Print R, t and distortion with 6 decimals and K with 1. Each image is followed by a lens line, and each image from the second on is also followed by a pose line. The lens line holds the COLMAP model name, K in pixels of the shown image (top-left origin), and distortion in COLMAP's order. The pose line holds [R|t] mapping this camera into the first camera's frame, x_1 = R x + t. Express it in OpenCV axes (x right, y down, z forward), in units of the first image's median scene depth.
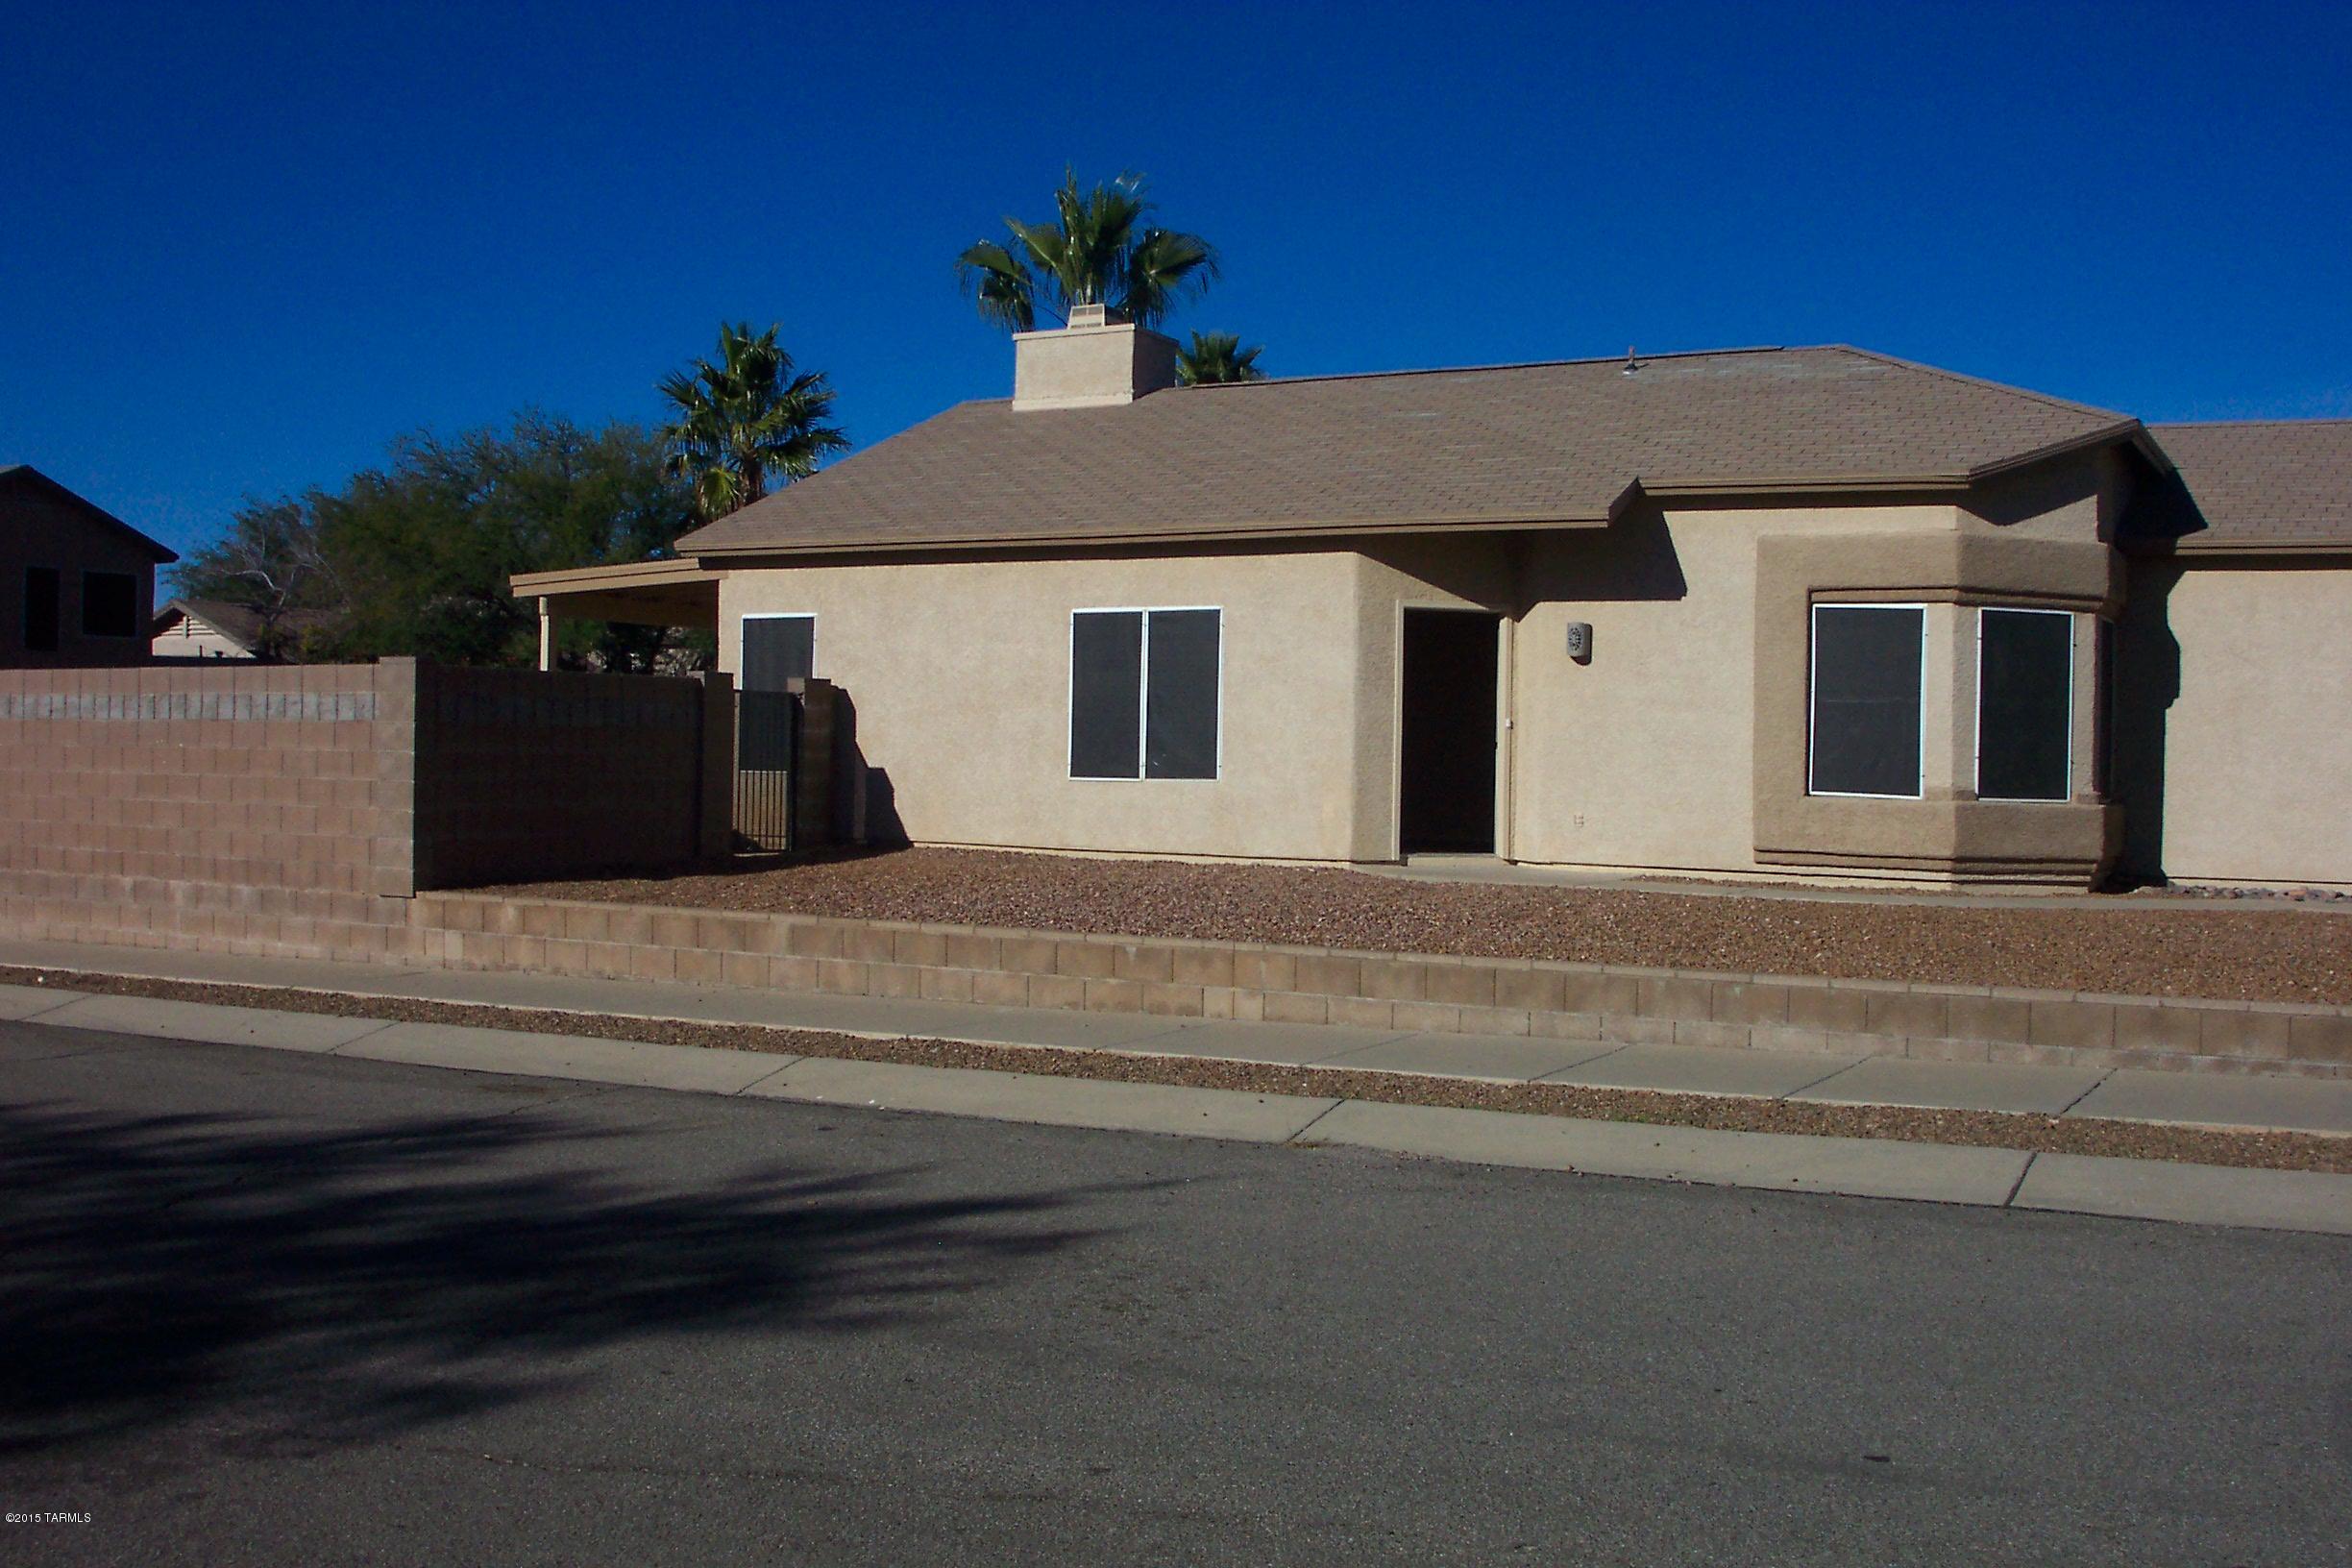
lens RADIAL K [[2345.0, 0, 1163.9], [0, 2345.0, 797.7], [0, 0, 1]] dist [-0.123117, 0.000000]
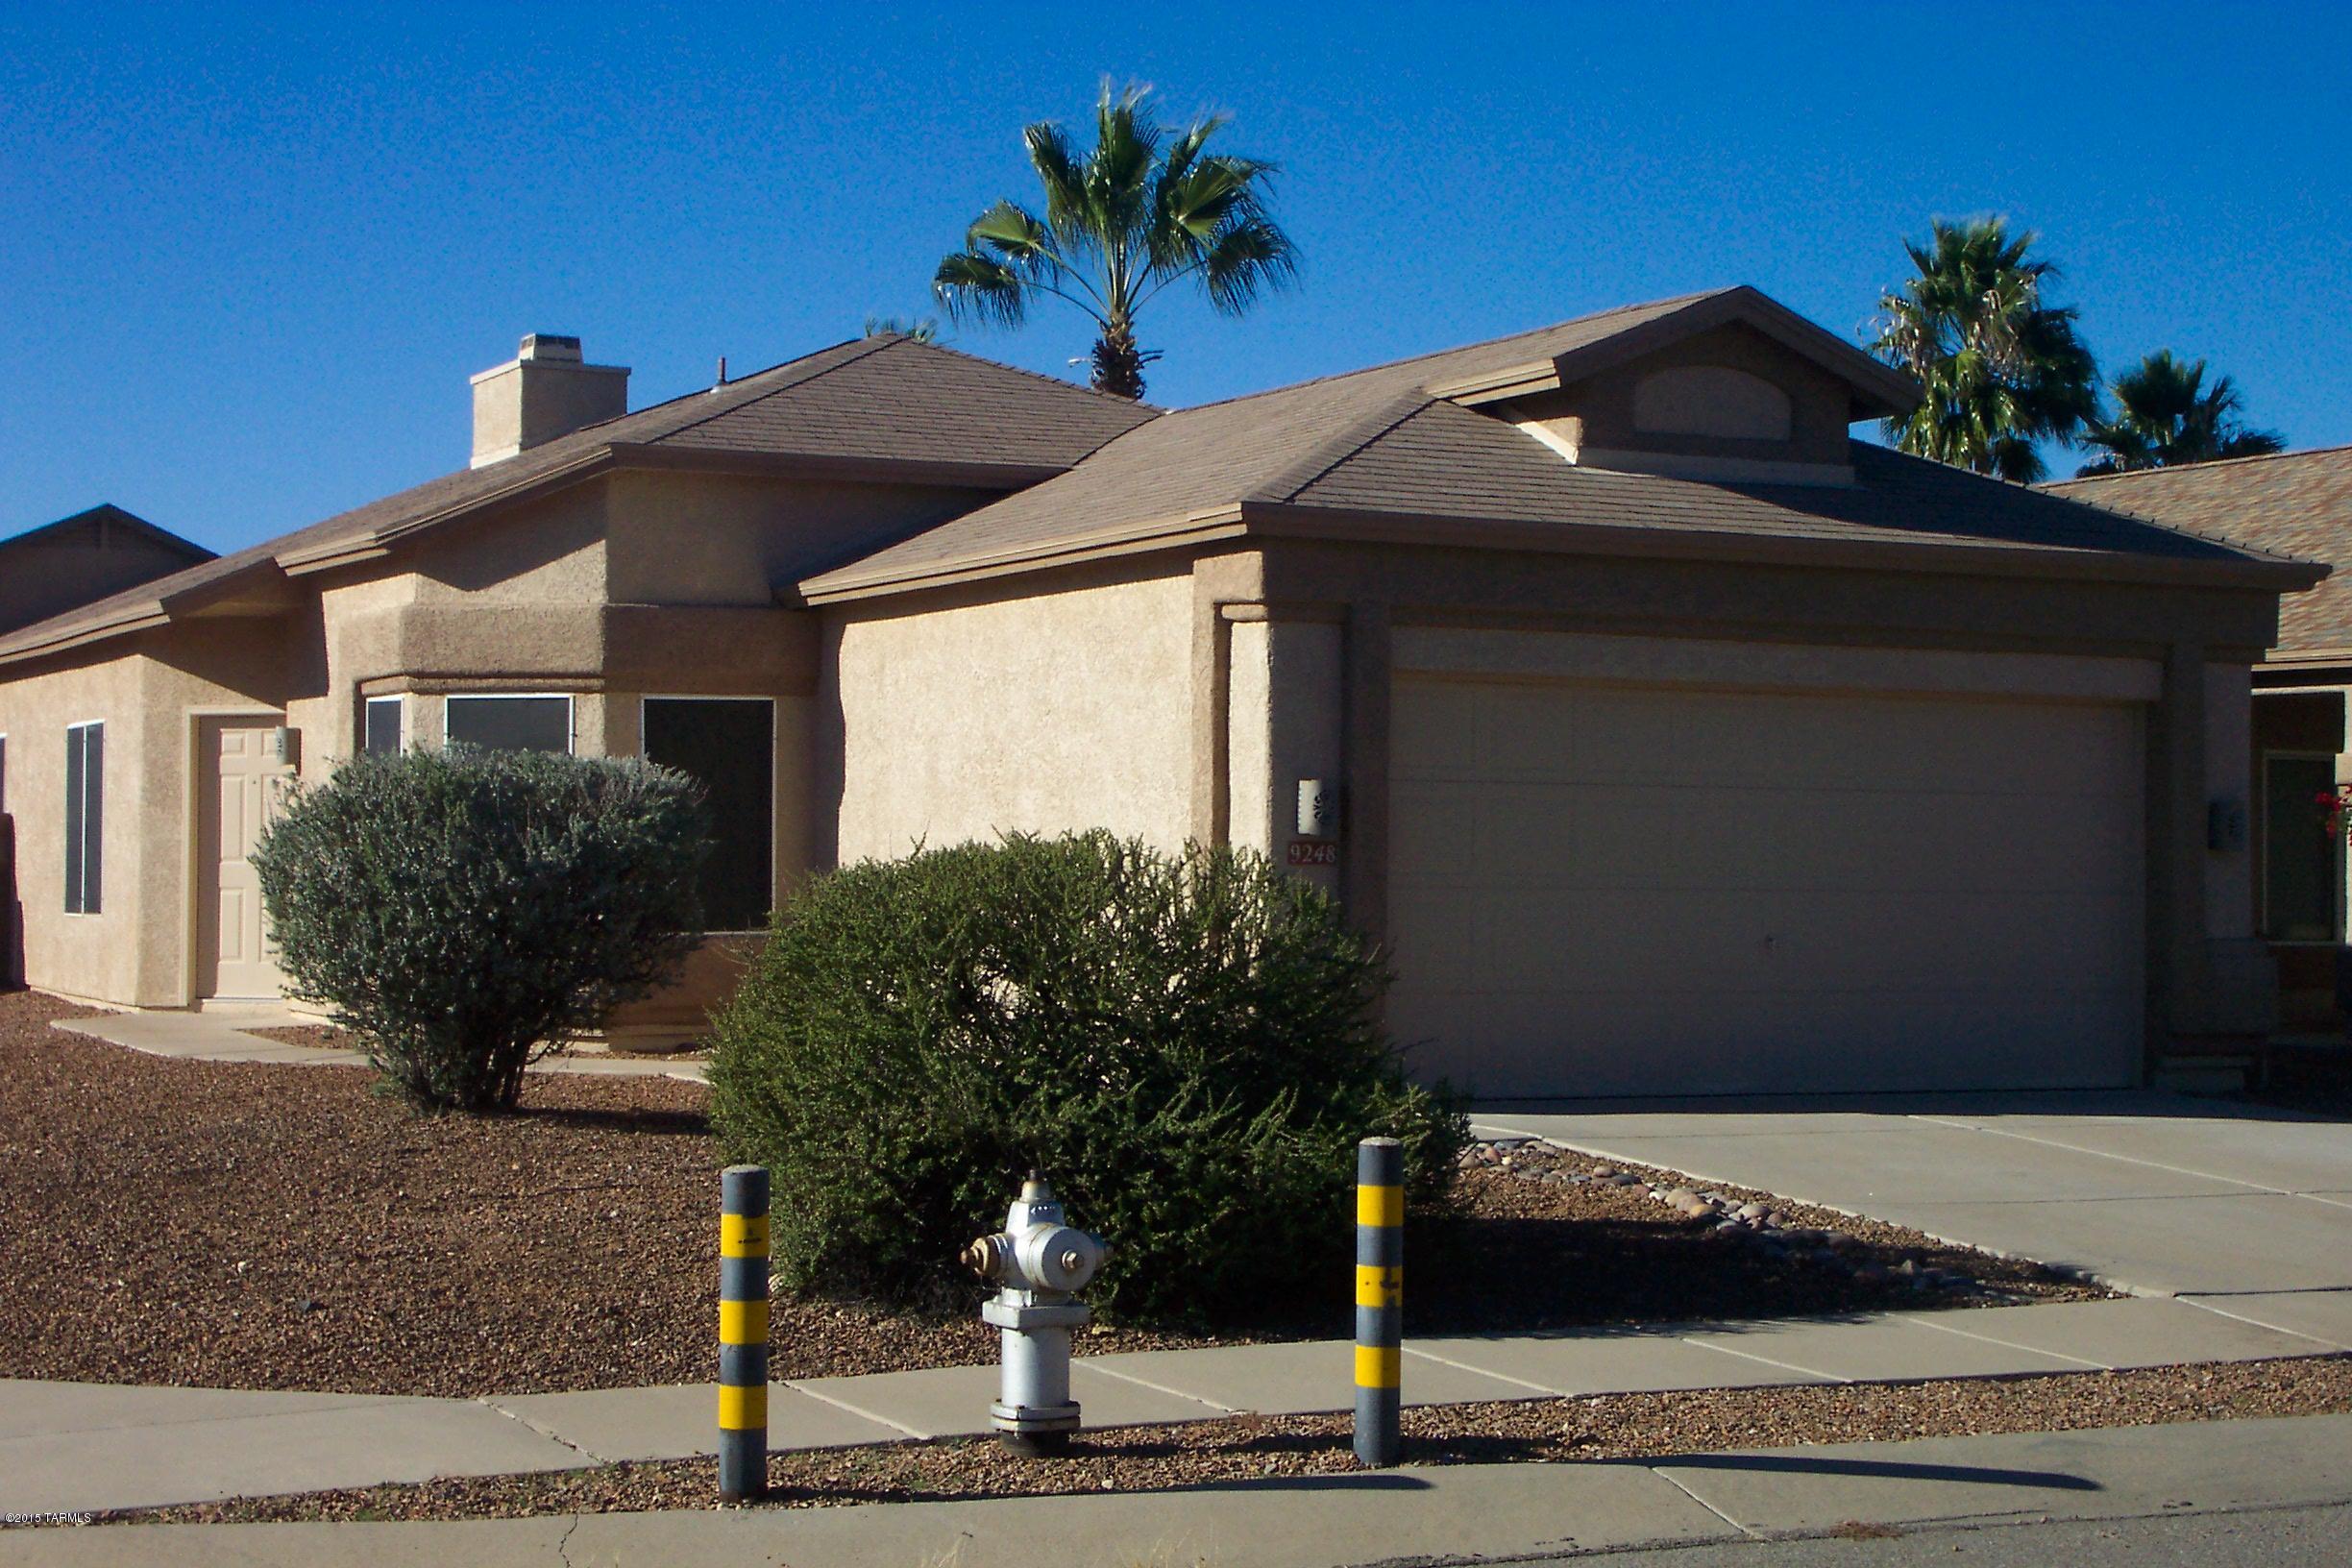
lens RADIAL K [[3834.6, 0, 1232.5], [0, 3834.6, 797.3], [0, 0, 1]] dist [0.063131, 0.000000]
pose [[0.824455, -0.023918, -0.565422, 1.274354], [0.002147, 0.999231, -0.039138, 0.006509], [0.565923, 0.031054, 0.823873, 0.040788]]
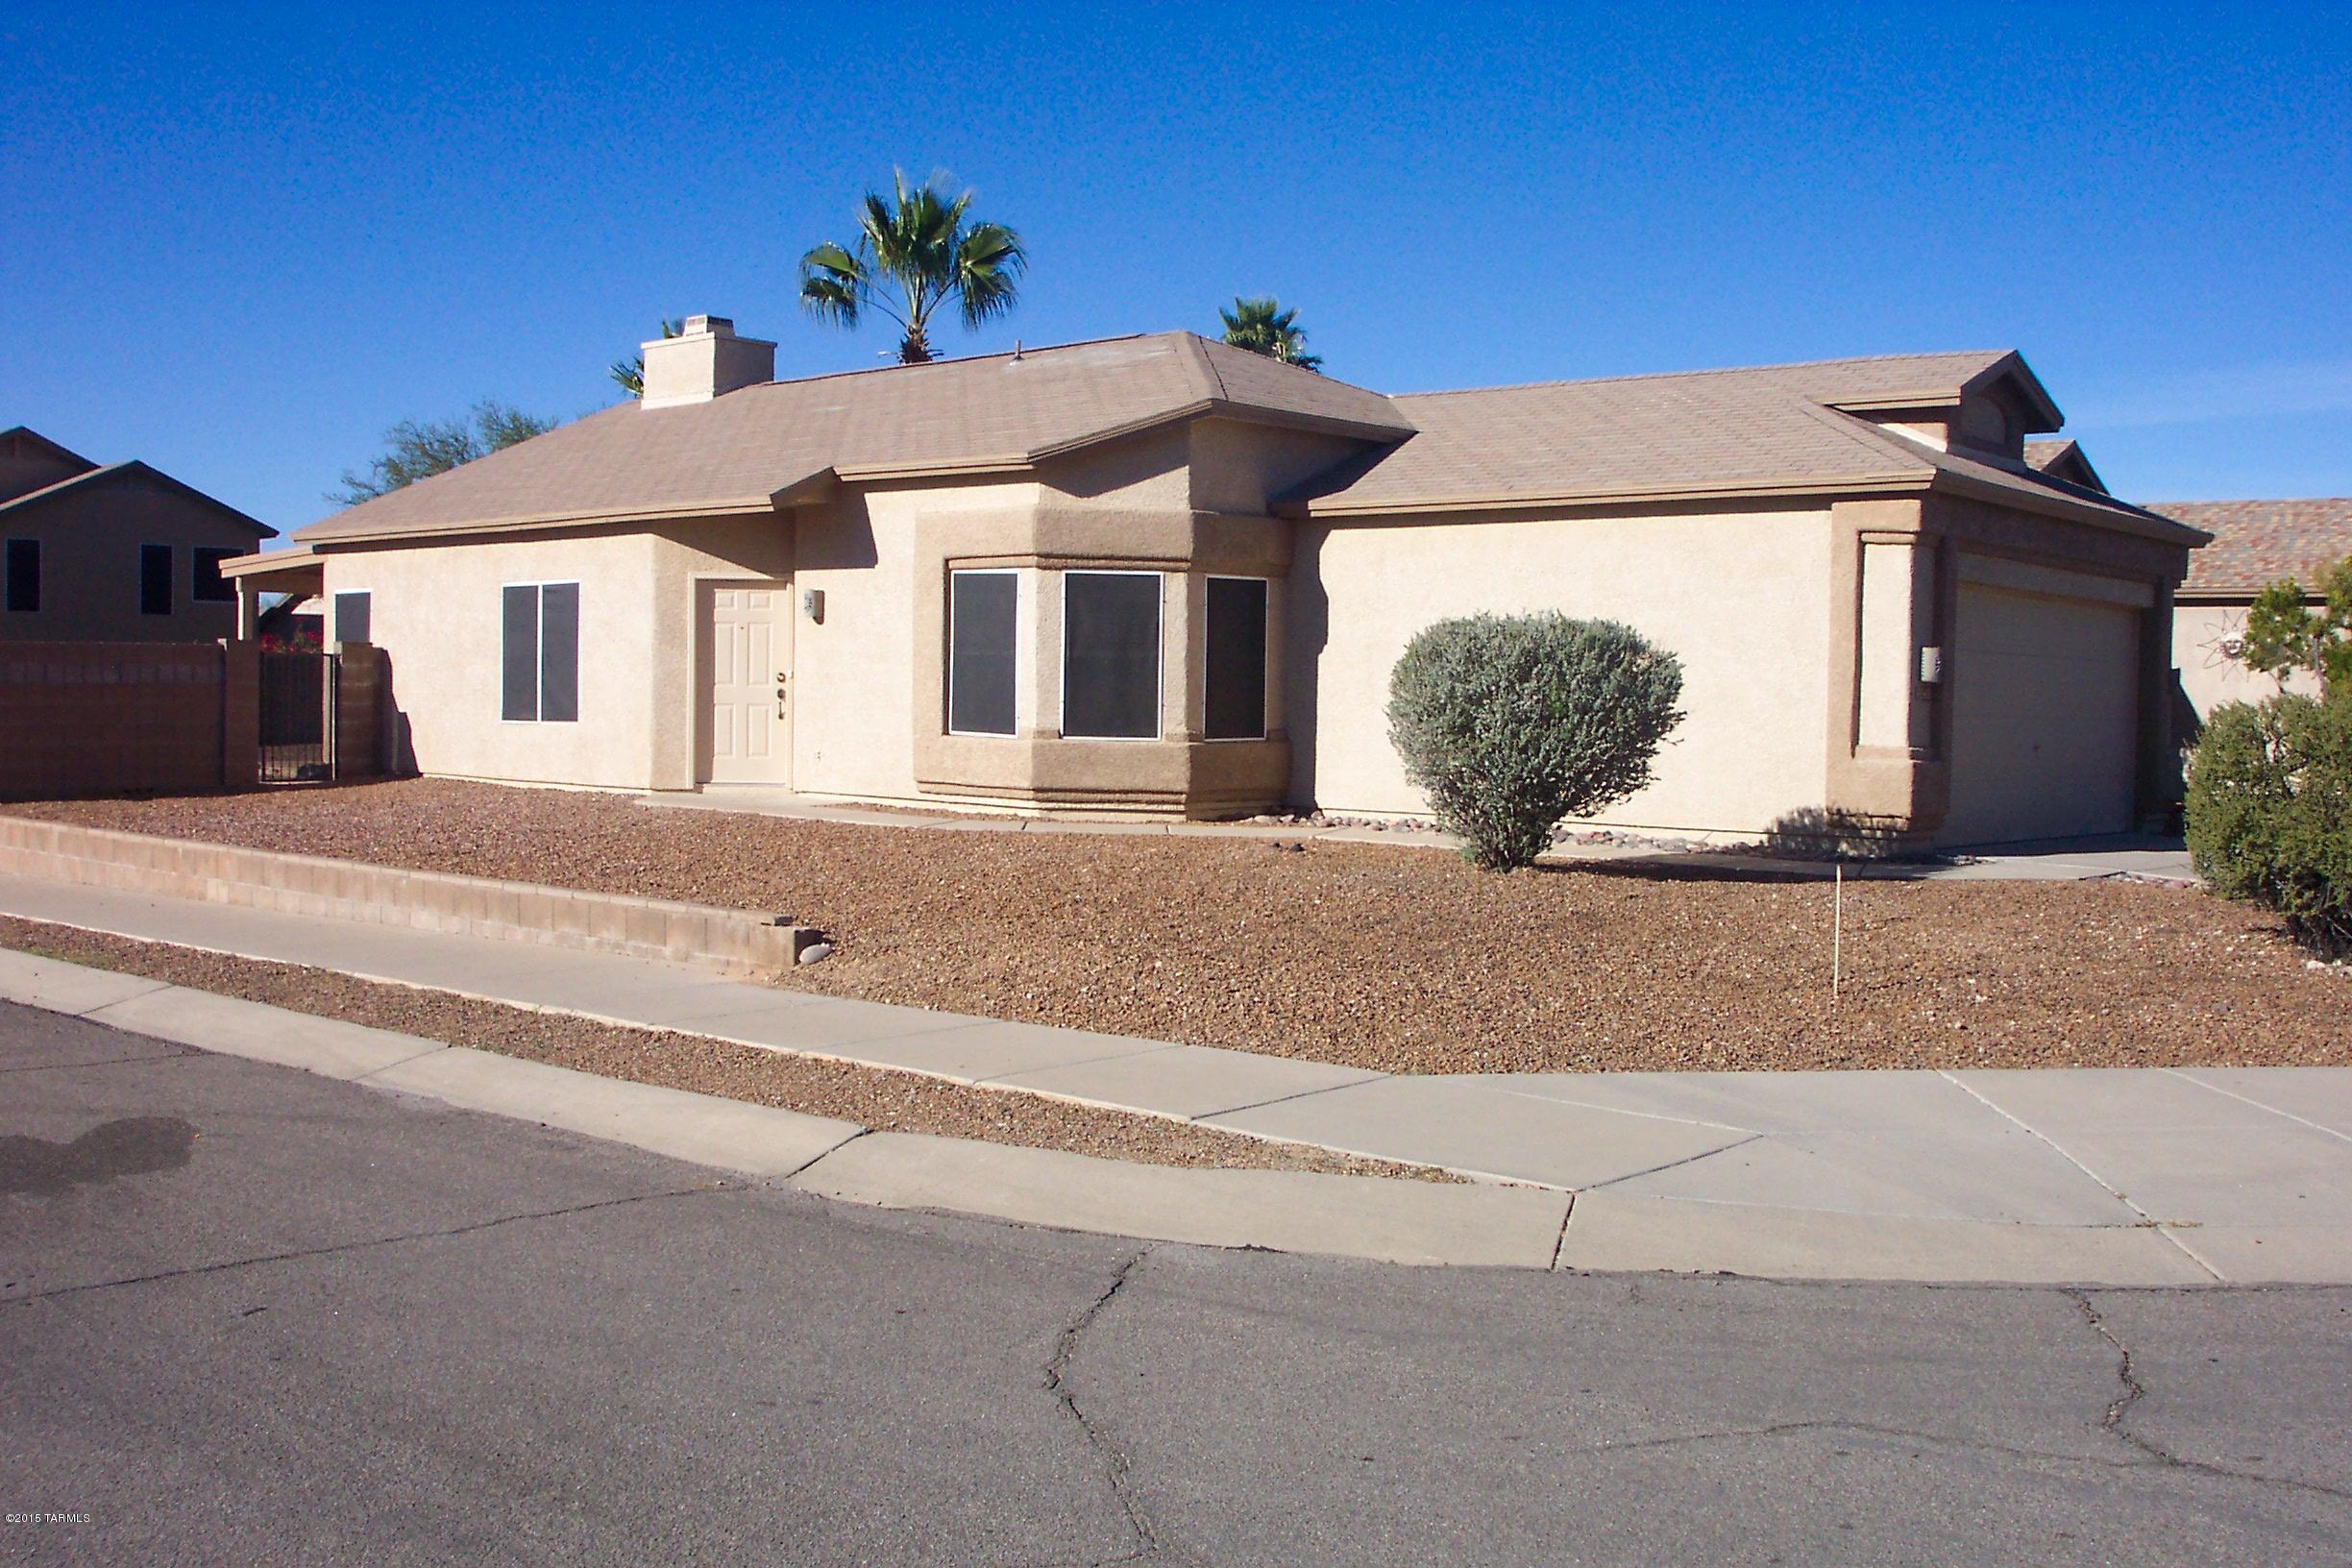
lens RADIAL K [[2345.0, 0, 1183.0], [0, 2345.0, 806.9], [0, 0, 1]] dist [-0.123117, 0.000000]
pose [[0.975134, 0.006807, -0.221510, 0.635223], [-0.000175, 0.999551, 0.029949, 0.000117], [0.221615, -0.029165, 0.974698, -0.120424]]
